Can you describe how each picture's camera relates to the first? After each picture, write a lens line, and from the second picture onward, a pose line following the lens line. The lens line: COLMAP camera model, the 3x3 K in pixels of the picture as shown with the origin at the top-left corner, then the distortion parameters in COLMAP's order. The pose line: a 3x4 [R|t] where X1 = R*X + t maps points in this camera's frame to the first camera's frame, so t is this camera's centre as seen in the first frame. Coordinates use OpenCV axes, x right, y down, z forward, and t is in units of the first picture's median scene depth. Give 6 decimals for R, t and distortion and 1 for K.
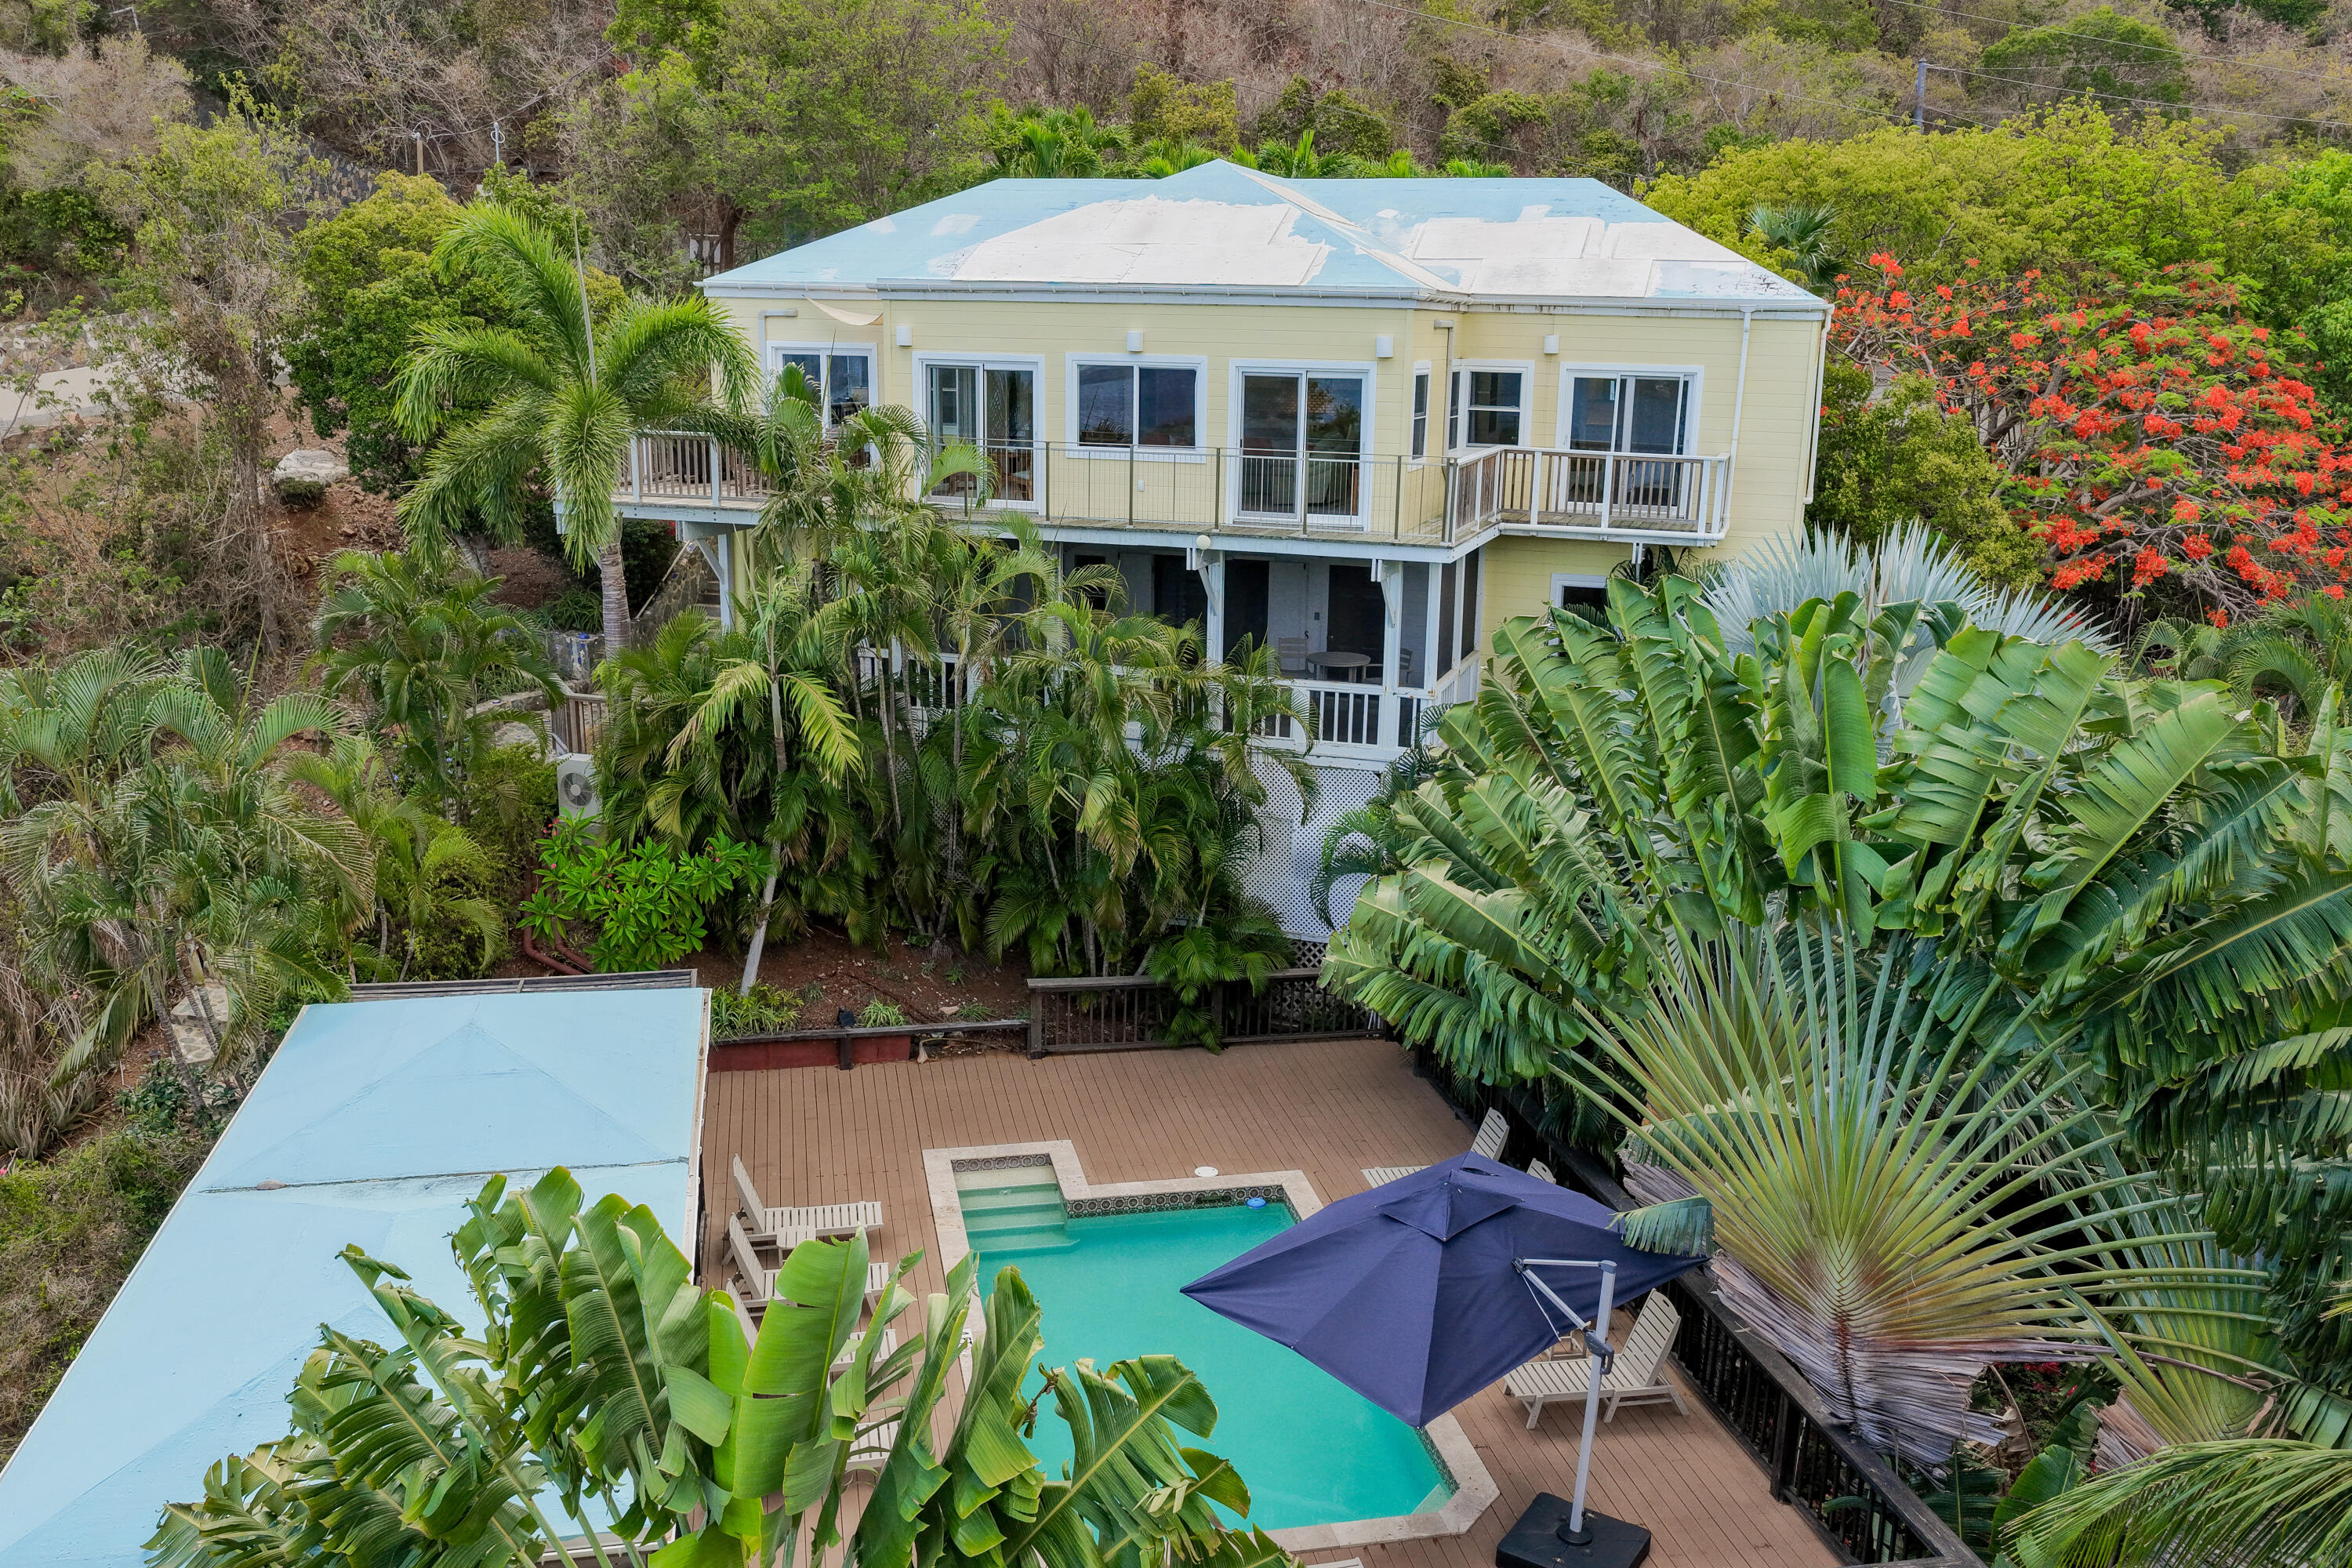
lens RADIAL K [[1919.3, 0, 1176.0], [0, 1919.3, 784.0], [0, 0, 1]] dist [-0.000369, -0.000108]
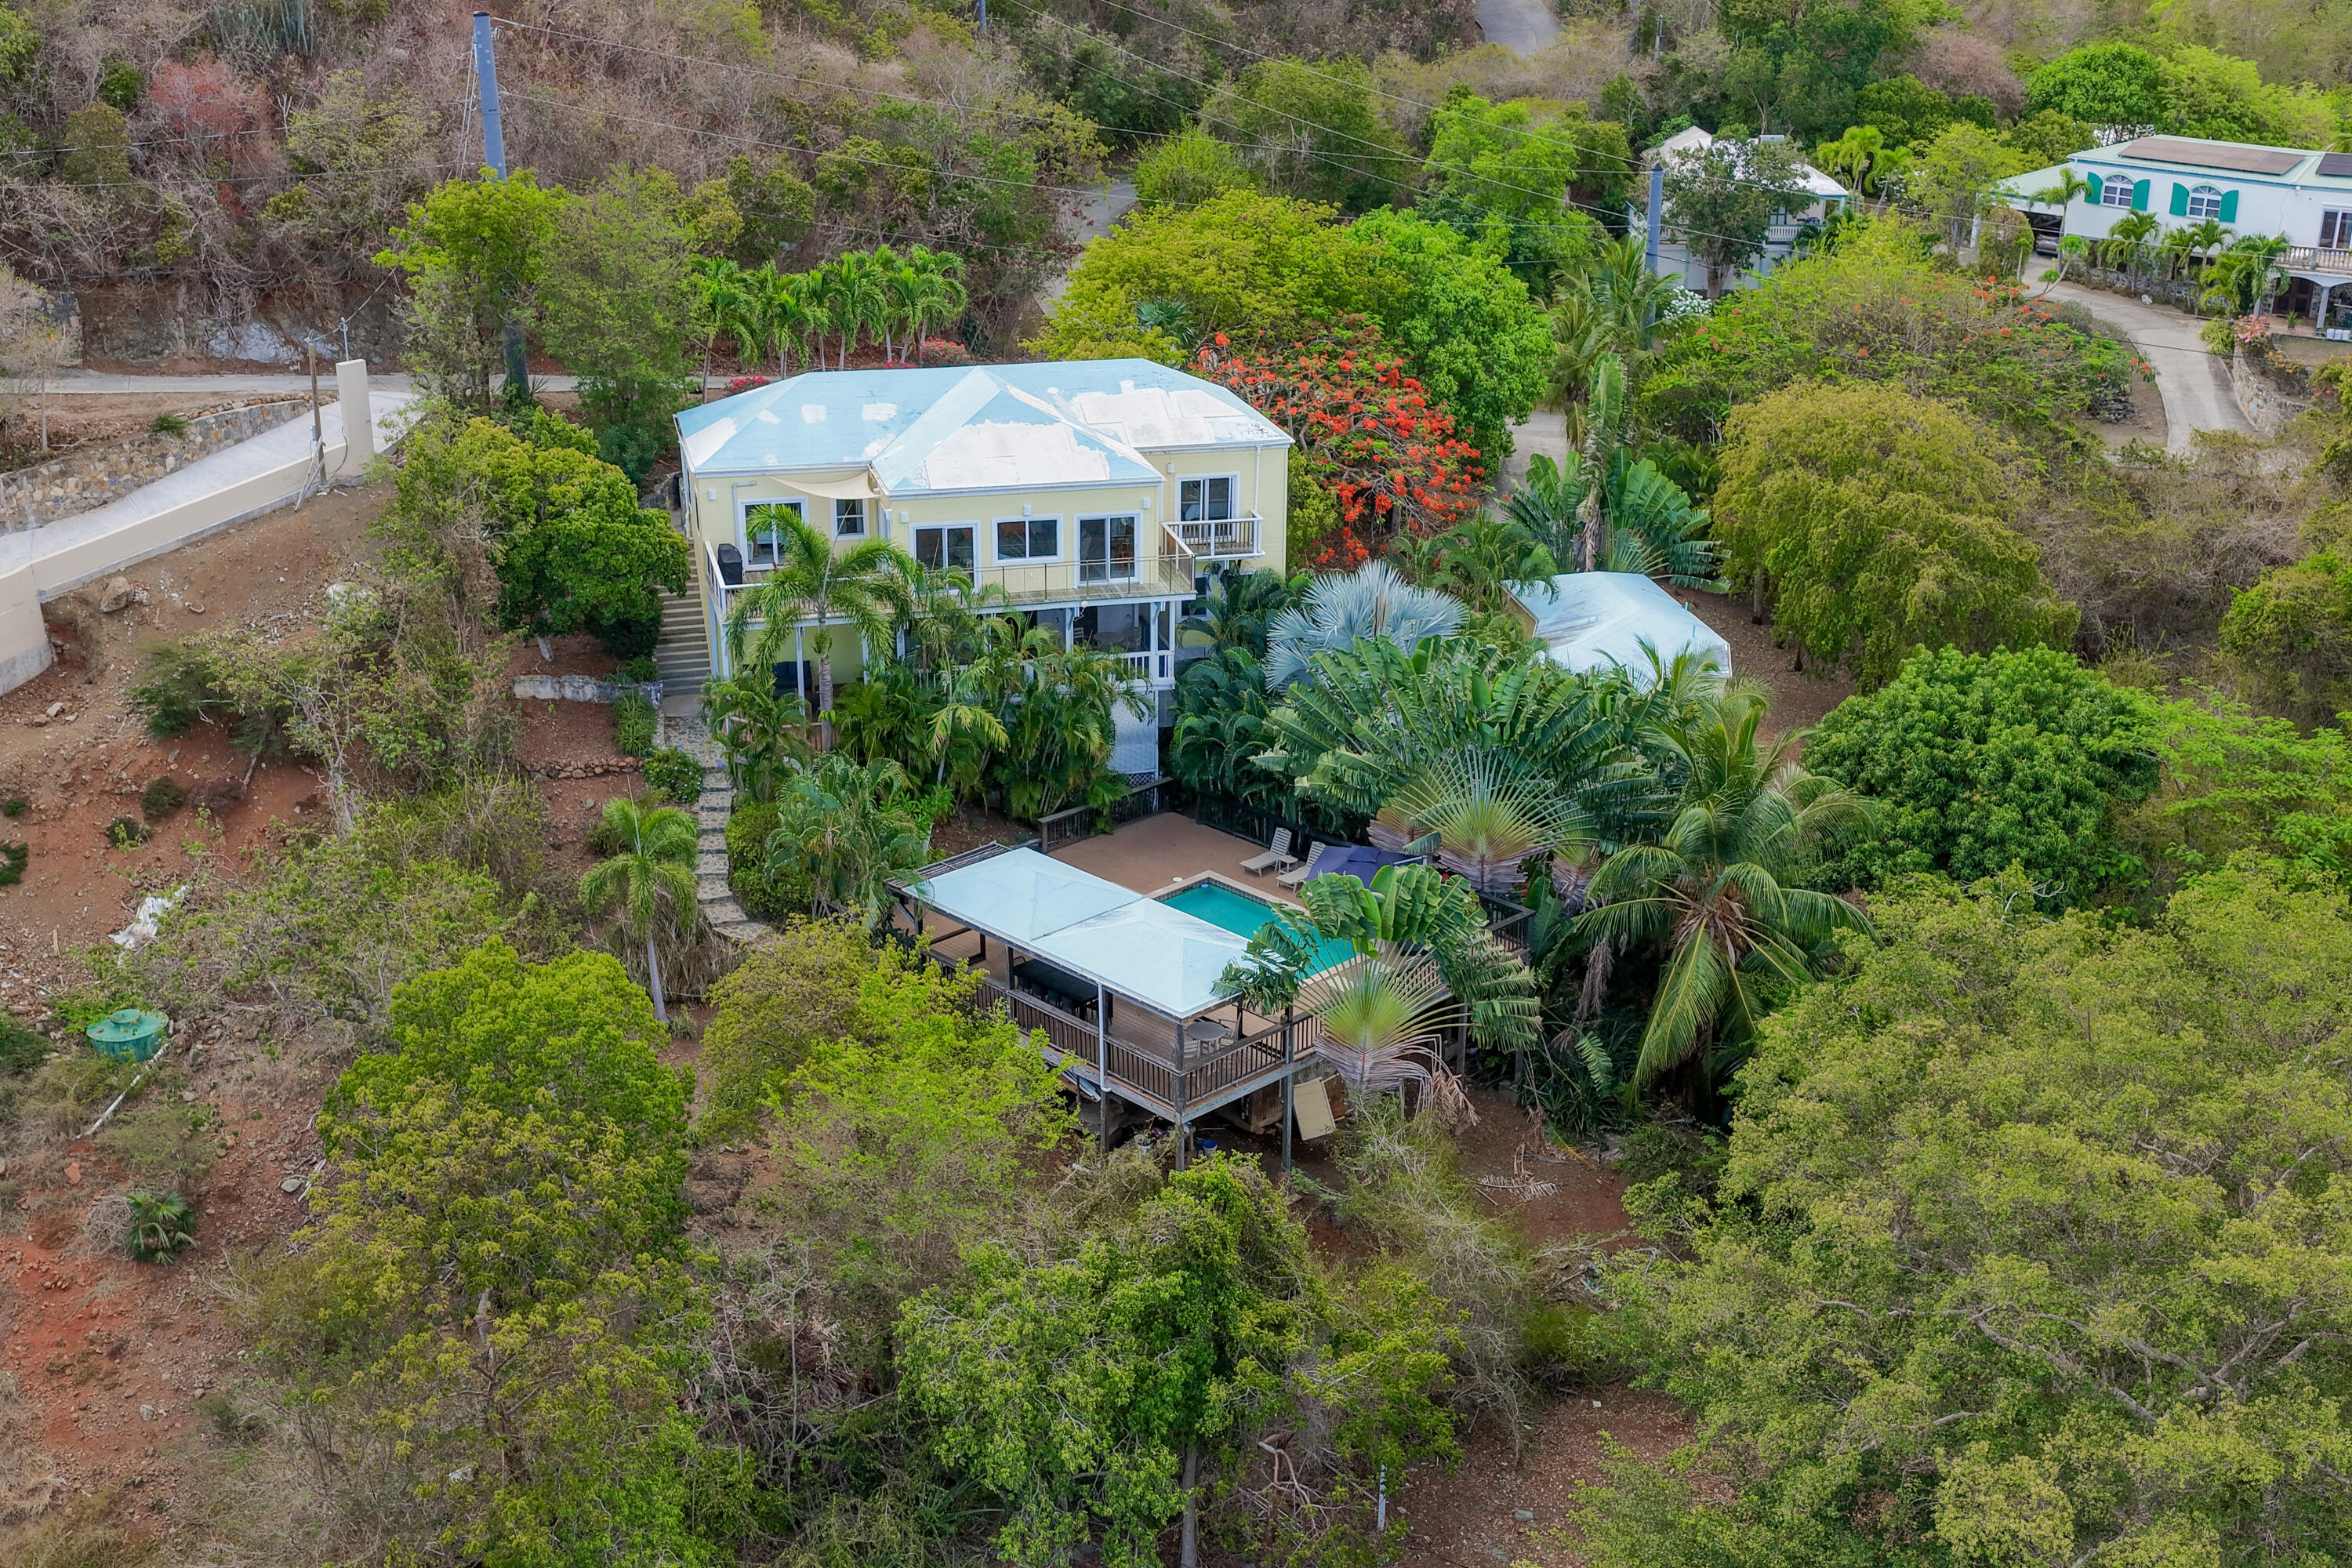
lens RADIAL K [[1919.3, 0, 1176.0], [0, 1919.3, 784.0], [0, 0, 1]] dist [-0.000369, -0.000108]
pose [[0.870696, -0.203118, 0.447919, -0.867105], [0.141451, 0.975676, 0.167477, -0.264754], [-0.471041, -0.082463, 0.878249, -0.920784]]
